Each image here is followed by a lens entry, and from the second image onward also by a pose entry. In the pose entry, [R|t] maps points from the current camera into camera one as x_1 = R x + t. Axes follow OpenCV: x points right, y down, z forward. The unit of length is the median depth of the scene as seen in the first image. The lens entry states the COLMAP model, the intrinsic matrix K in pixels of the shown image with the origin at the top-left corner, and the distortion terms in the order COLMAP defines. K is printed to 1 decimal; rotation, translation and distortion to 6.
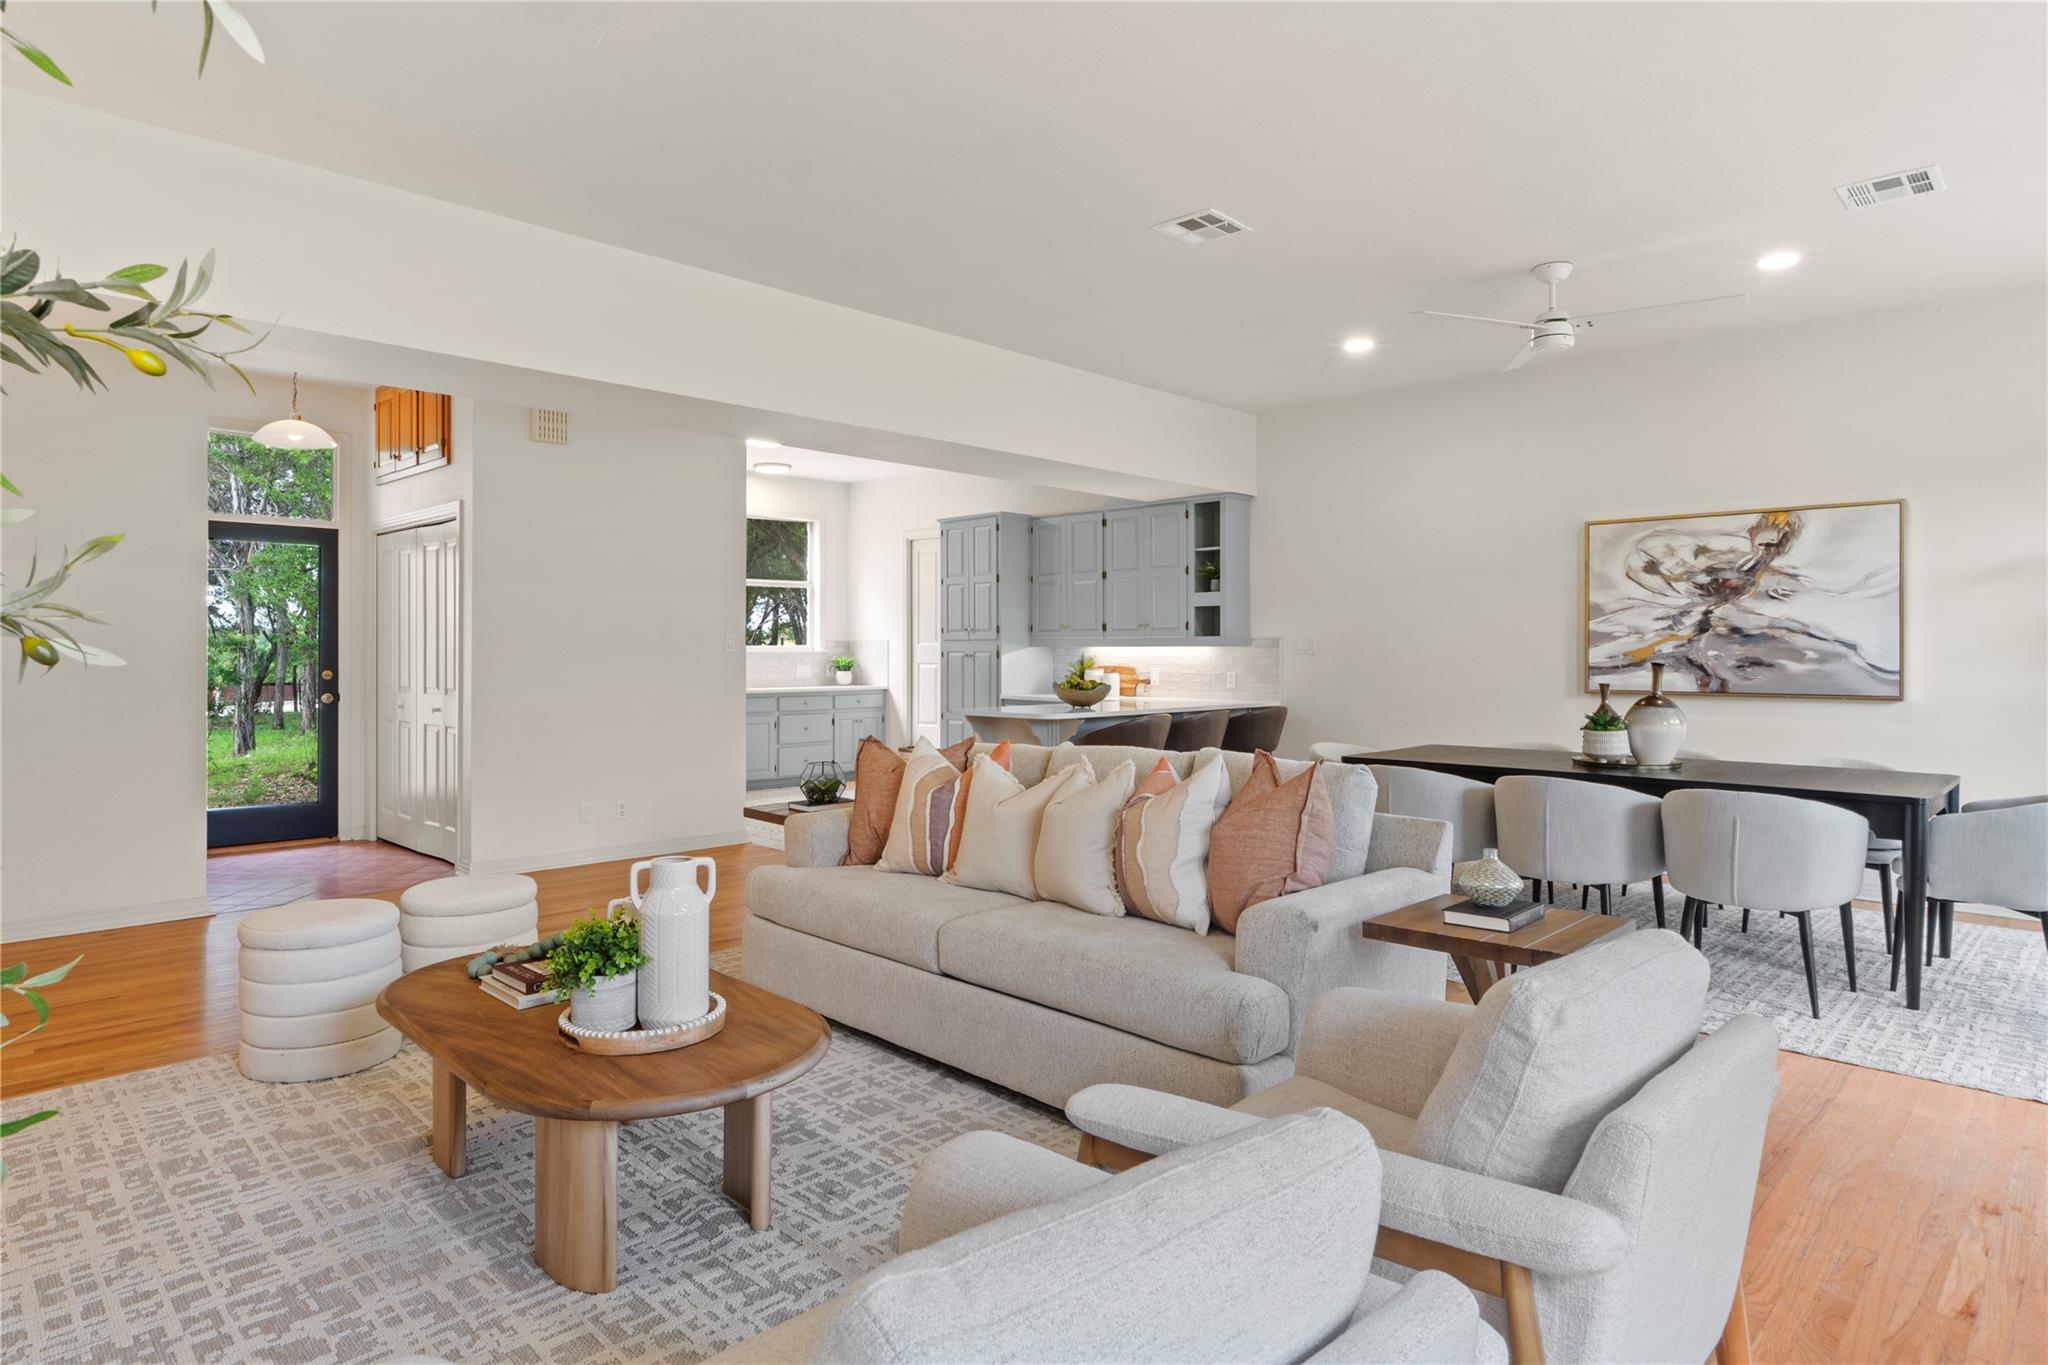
lens RADIAL K [[1152.3, 0, 1018.1], [0, 1152.3, 650.5], [0, 0, 1]] dist [0.000386, -0.000295]
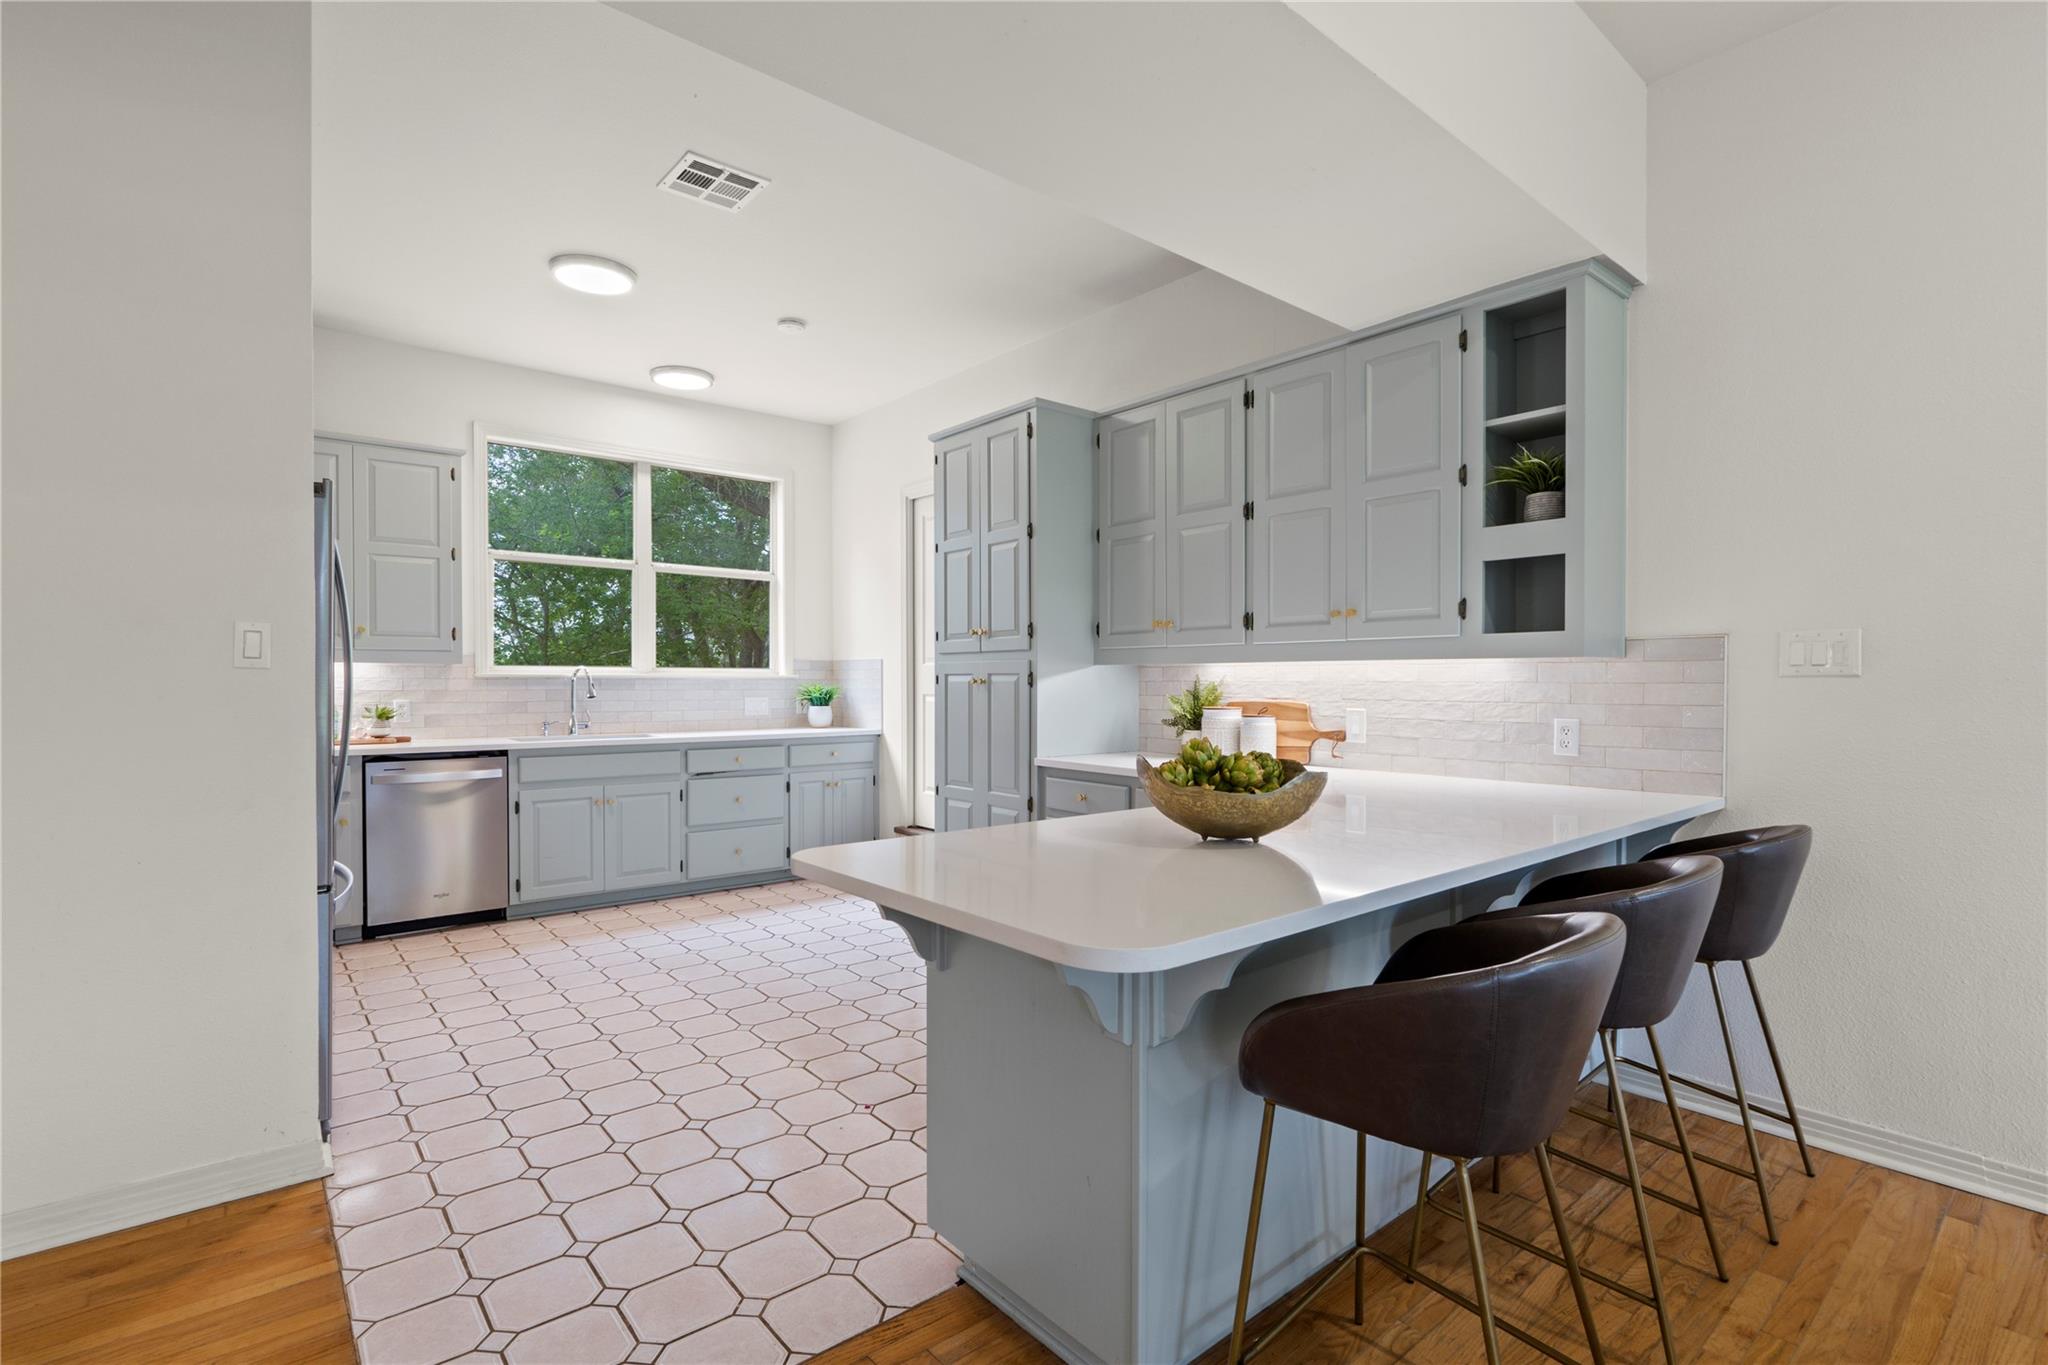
lens RADIAL K [[953.3, 0, 1012.9], [0, 953.3, 691.6], [0, 0, 1]] dist [-0.000862, -0.000093]
pose [[0.994865, 0.000727, -0.101210, 0.017280], [0.000482, 0.999929, 0.011924, 0.003805], [0.101212, -0.011911, 0.994794, 0.565248]]
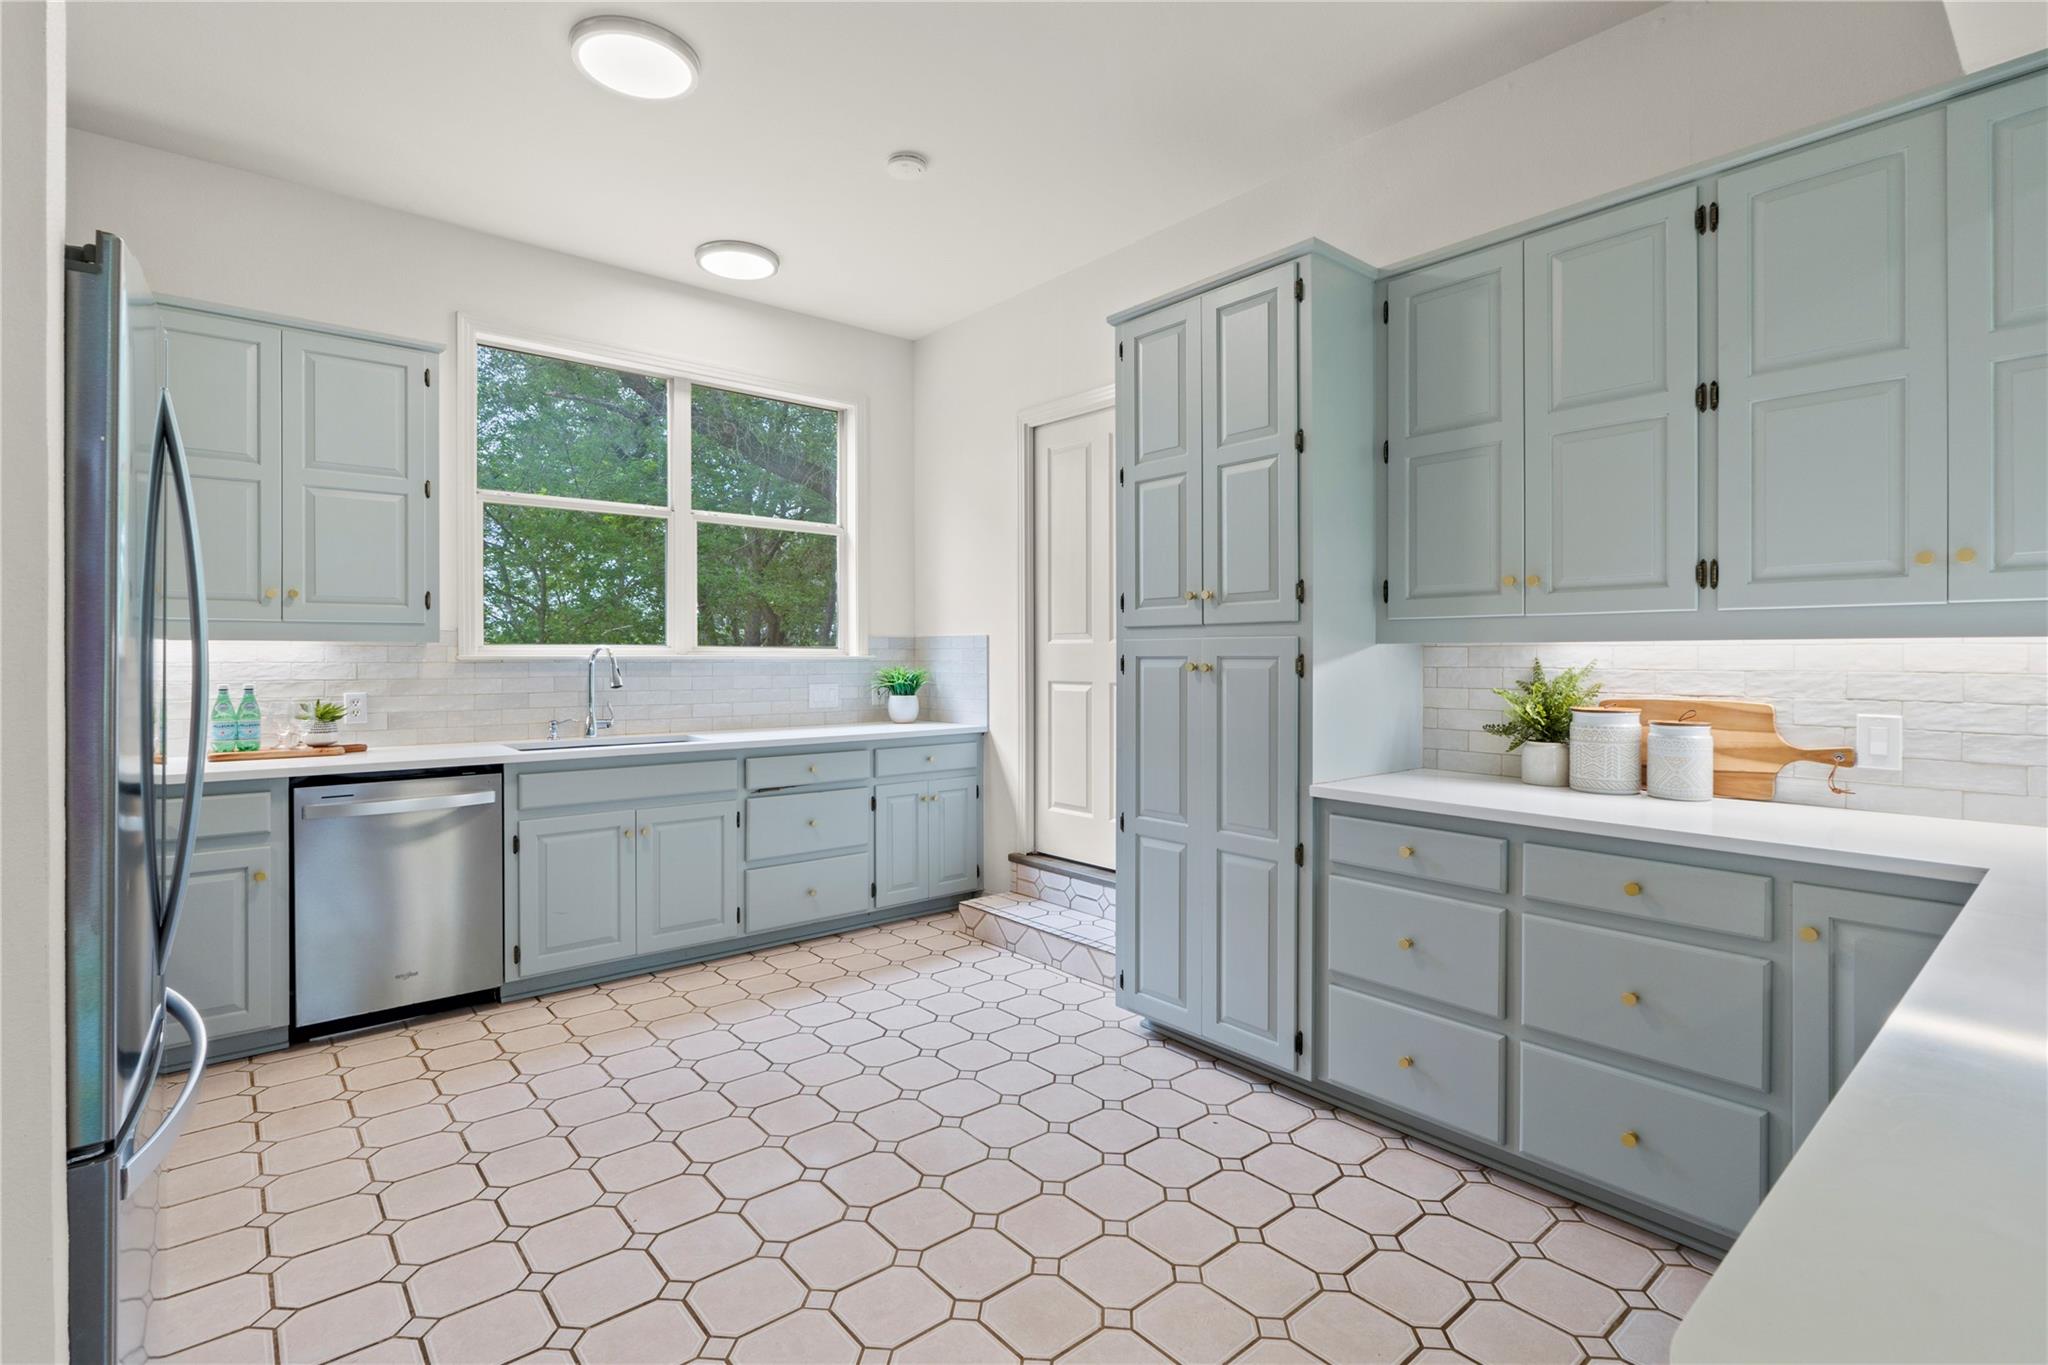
lens RADIAL K [[953.9, 0, 1021.2], [0, 953.9, 661.4], [0, 0, 1]] dist [-0.004788, -0.000236]
pose [[0.996118, -0.000821, -0.088022, -0.073432], [0.001306, 0.999984, 0.005452, 0.000578], [0.088016, -0.005546, 0.996104, 0.699408]]
